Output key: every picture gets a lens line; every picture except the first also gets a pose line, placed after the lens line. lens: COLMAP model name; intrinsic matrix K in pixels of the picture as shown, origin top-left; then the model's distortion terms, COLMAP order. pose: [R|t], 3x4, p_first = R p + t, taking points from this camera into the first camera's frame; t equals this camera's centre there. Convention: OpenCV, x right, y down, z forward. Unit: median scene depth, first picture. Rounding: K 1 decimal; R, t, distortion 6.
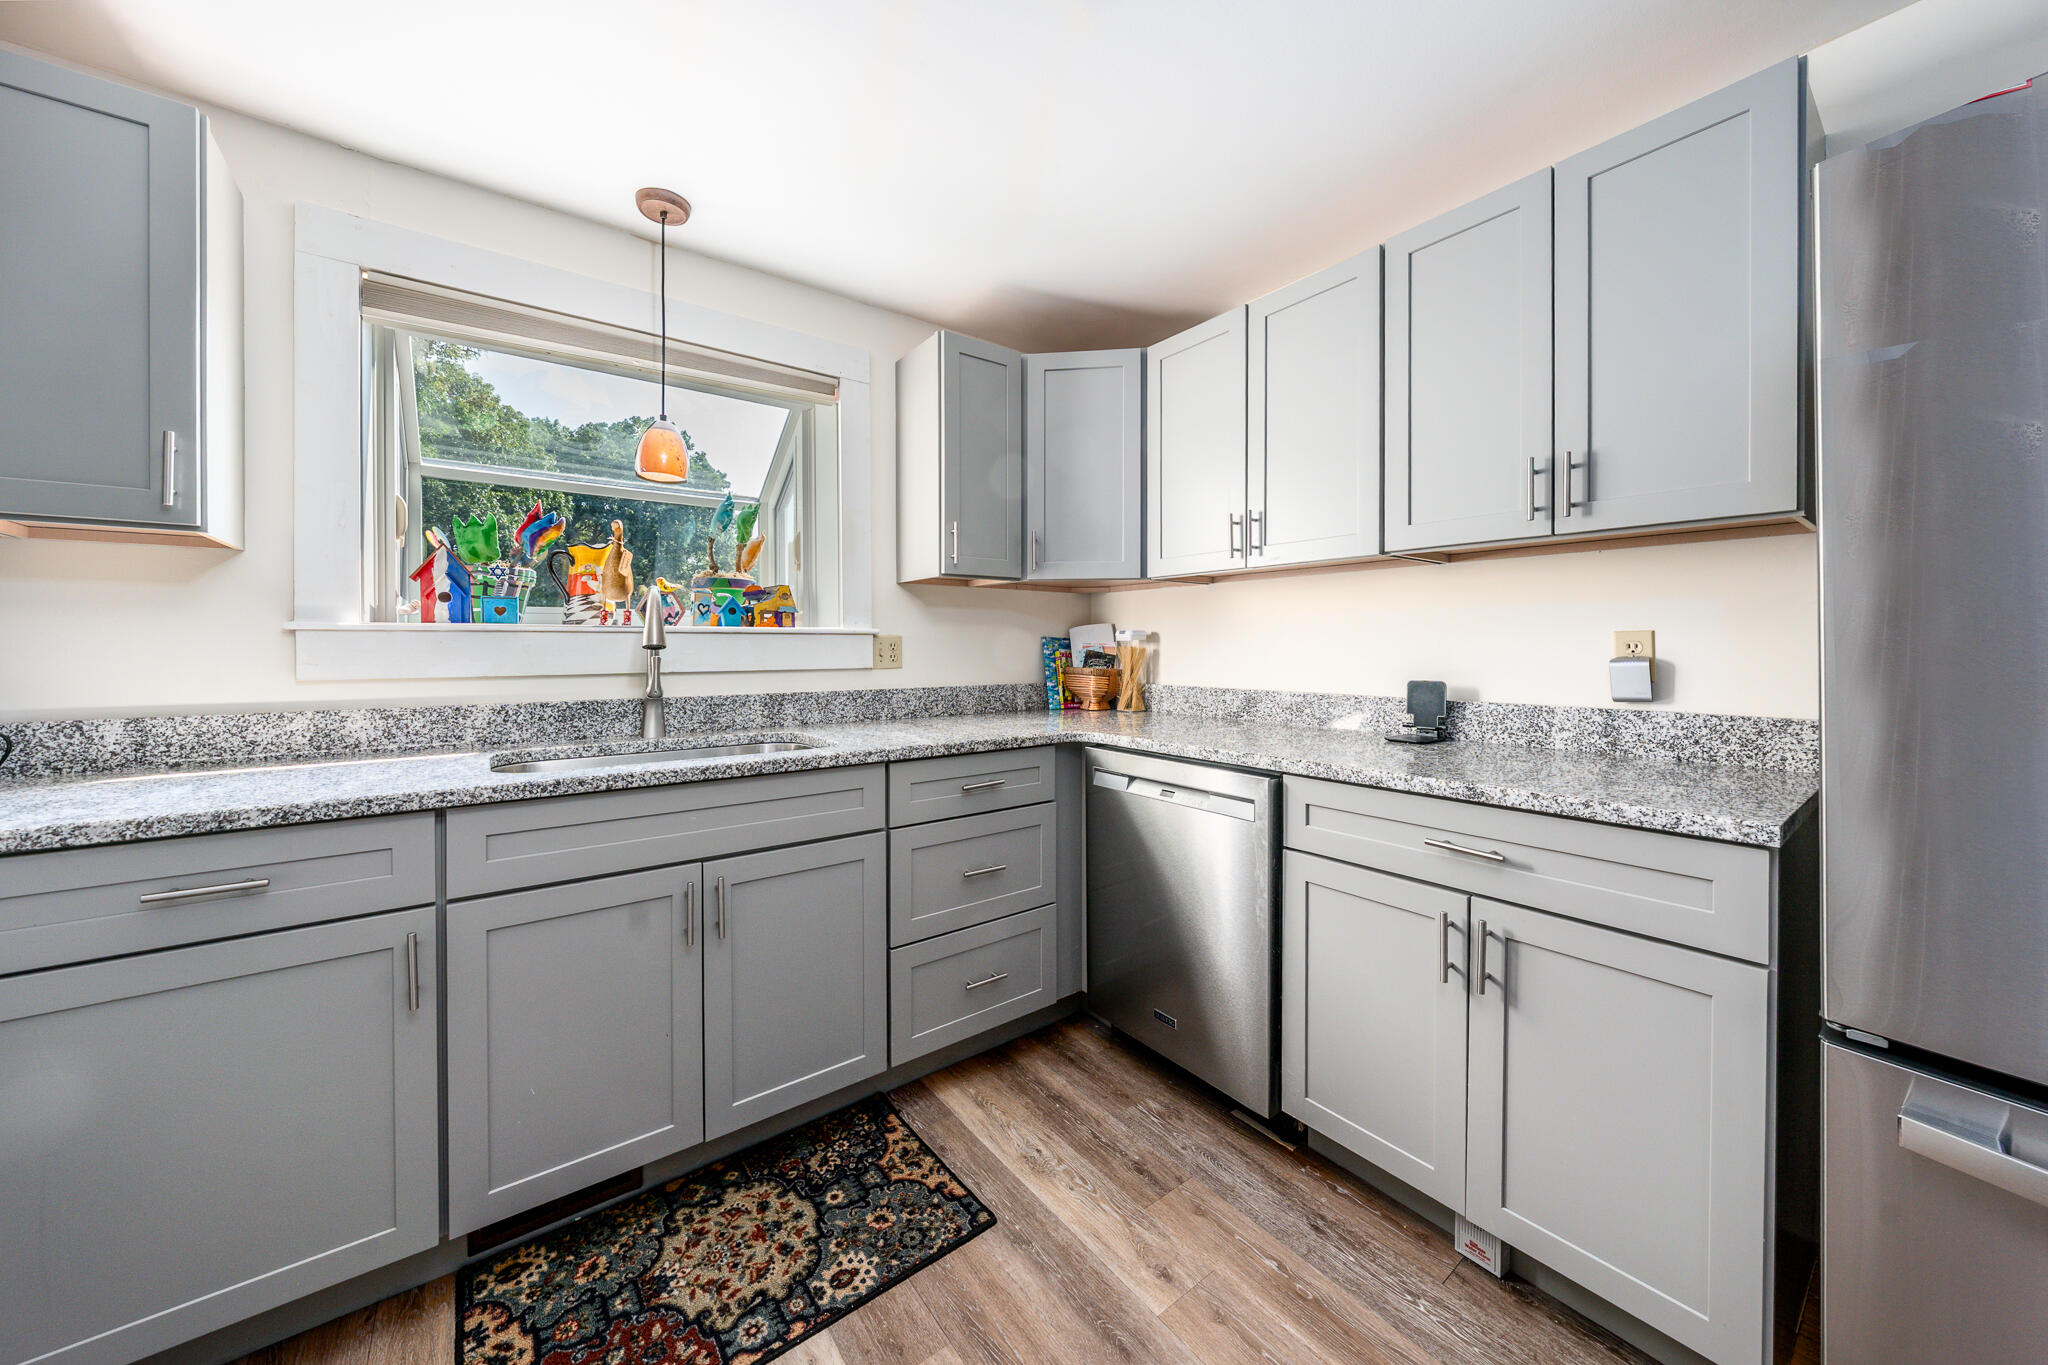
lens RADIAL K [[721.0, 0, 1047.3], [0, 721.0, 651.6], [0, 0, 1]] dist [-0.005620, 0.000479]
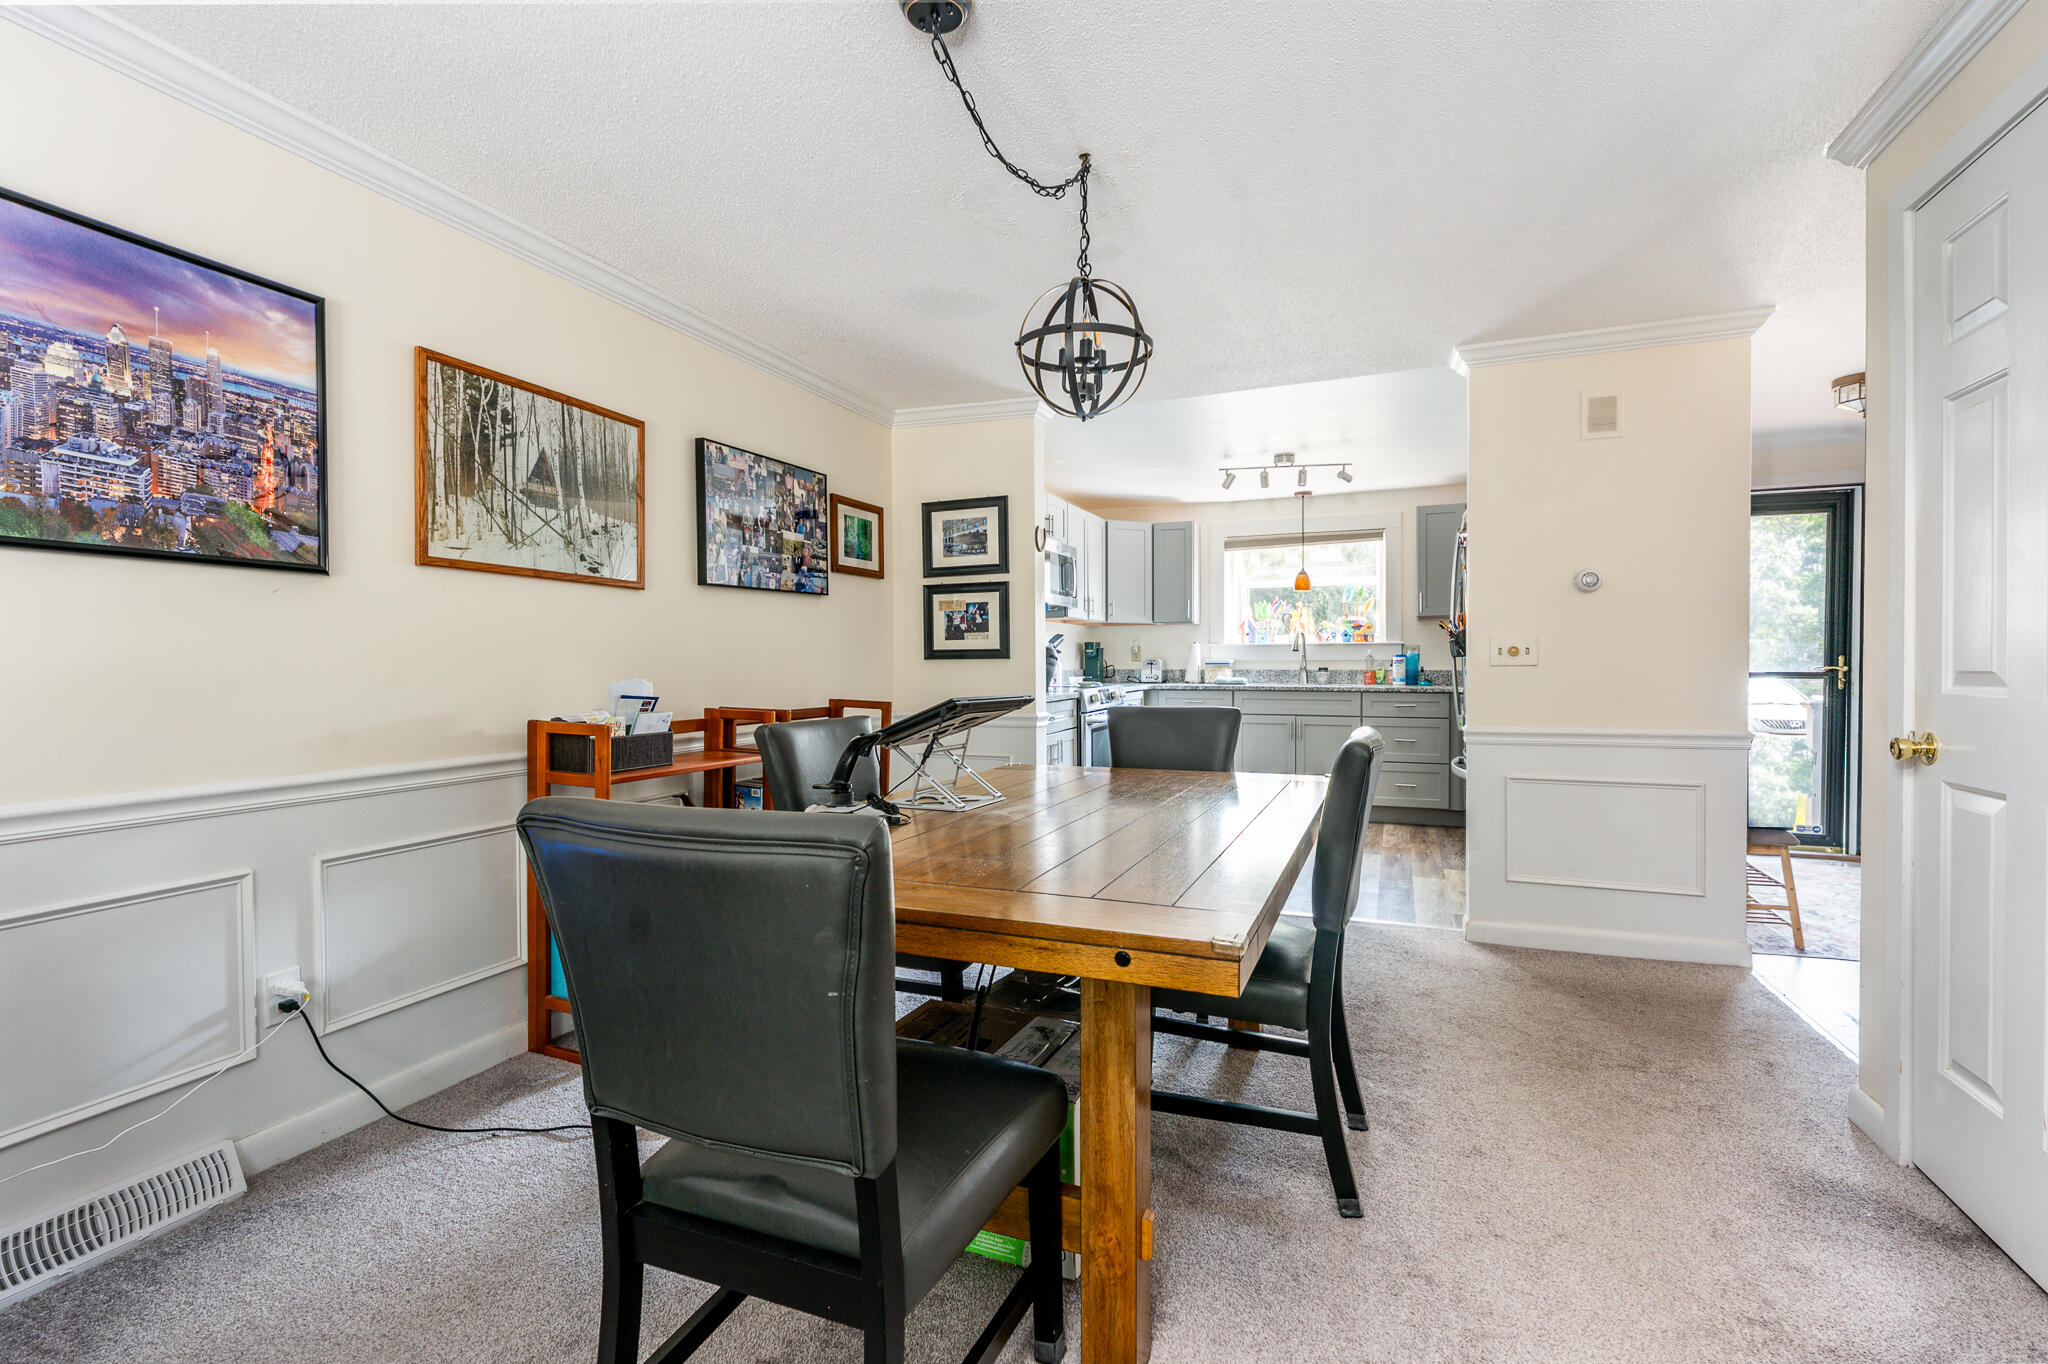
lens RADIAL K [[934.4, 0, 1028.5], [0, 934.4, 681.1], [0, 0, 1]] dist [-0.002001, 0.000243]
pose [[0.507850, 0.021943, -0.861166, 2.295529], [-0.003237, 0.999717, 0.023565, 0.033955], [0.861440, -0.009180, 0.507777, -1.967299]]
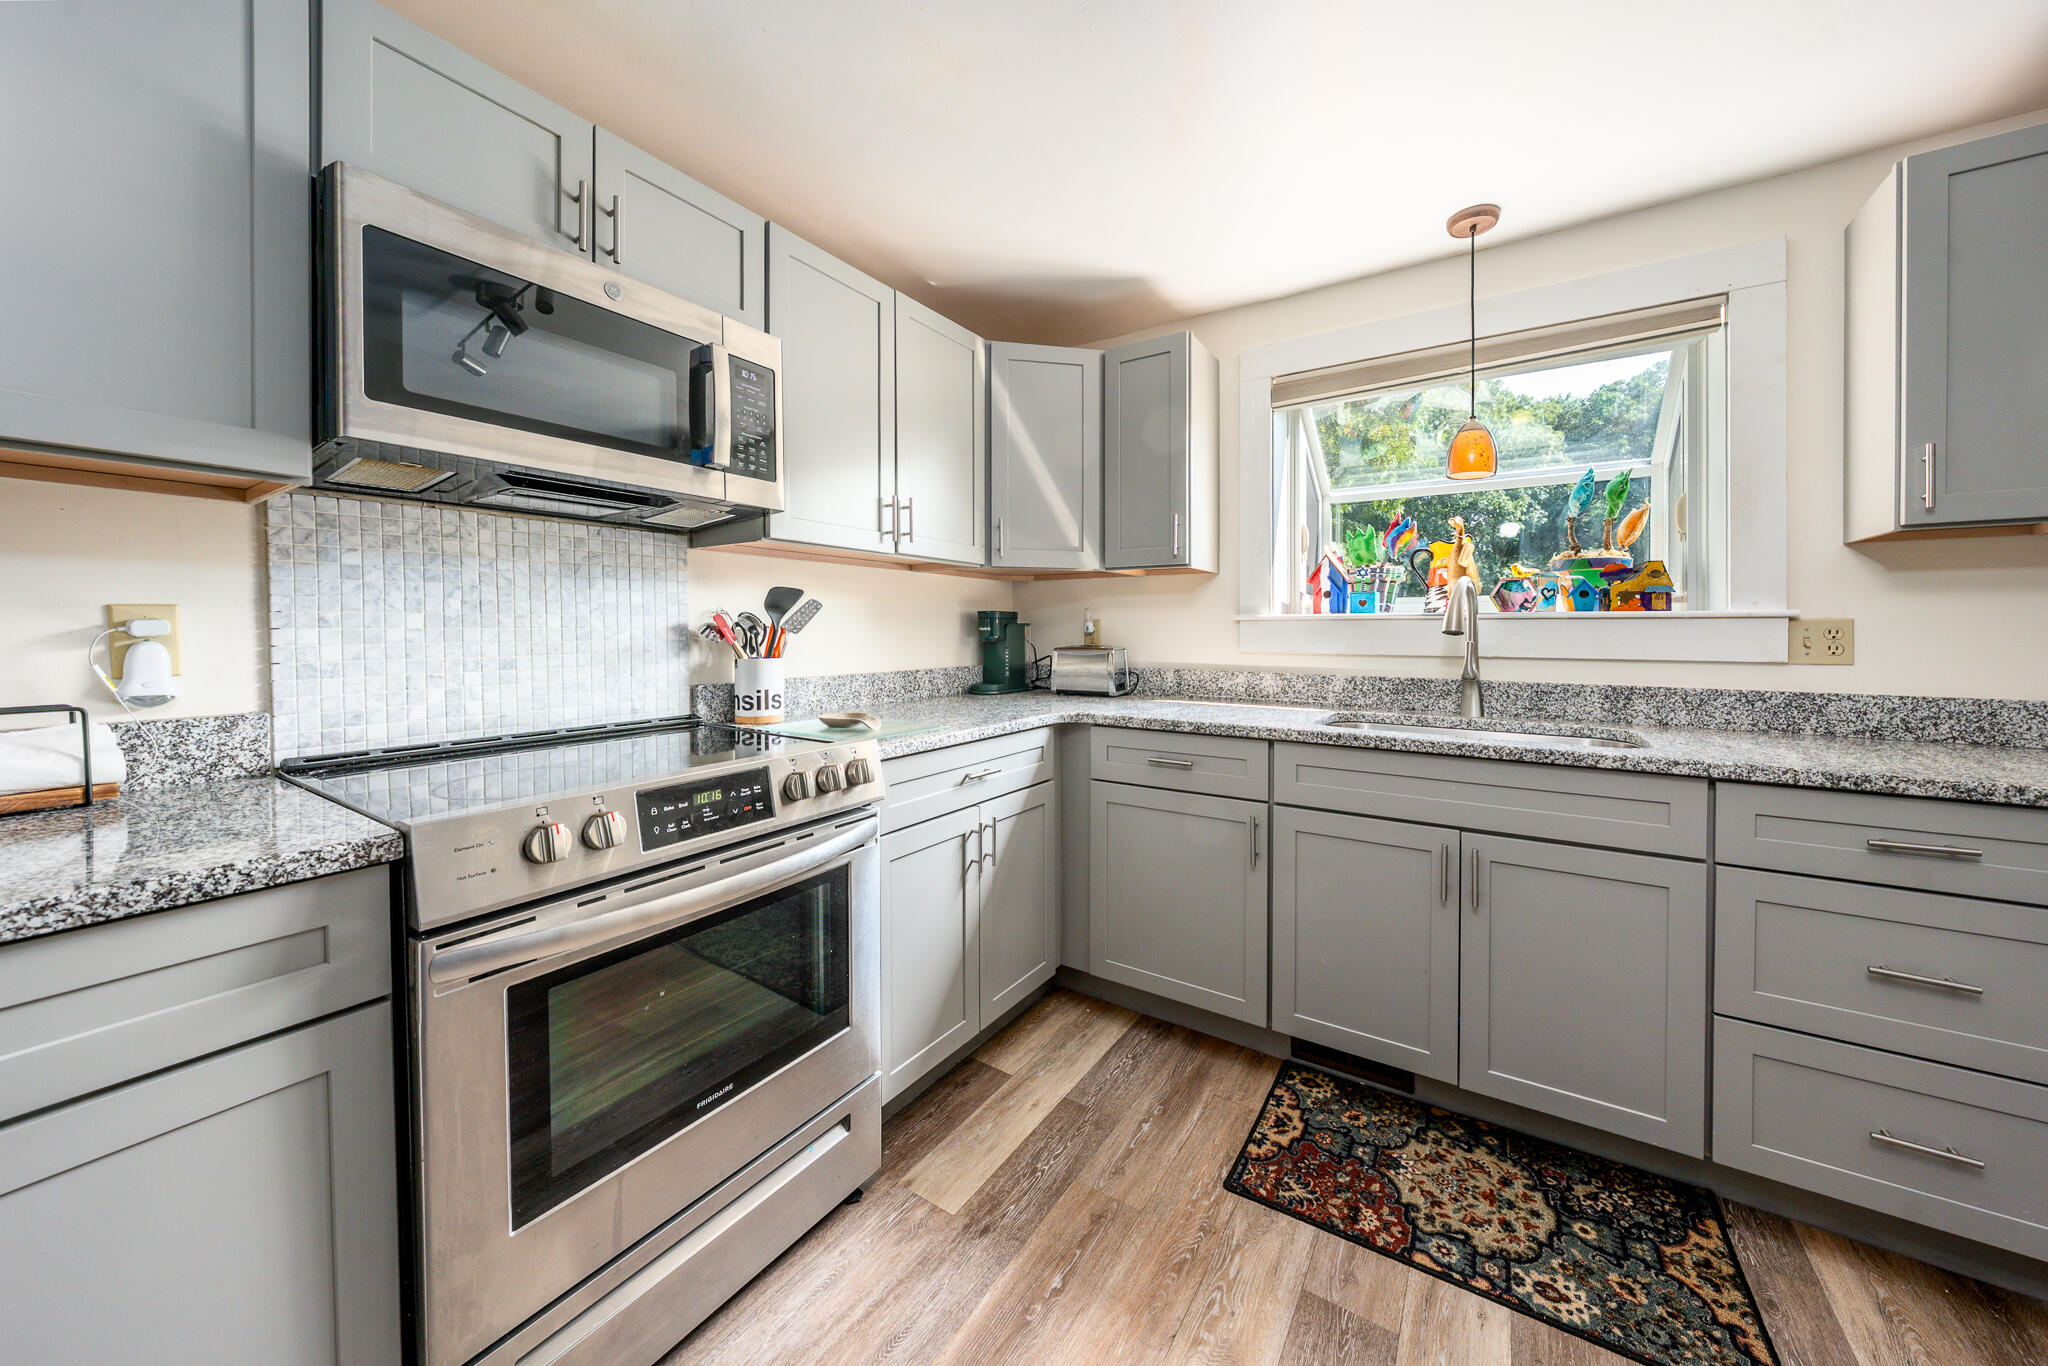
lens RADIAL K [[721.0, 0, 1015.0], [0, 721.0, 653.1], [0, 0, 1]] dist [-0.005620, 0.000479]
pose [[0.313229, 0.034818, -0.949039, 0.304647], [-0.010301, 0.999393, 0.033266, -0.004893], [0.949622, -0.000644, 0.313397, 0.017276]]
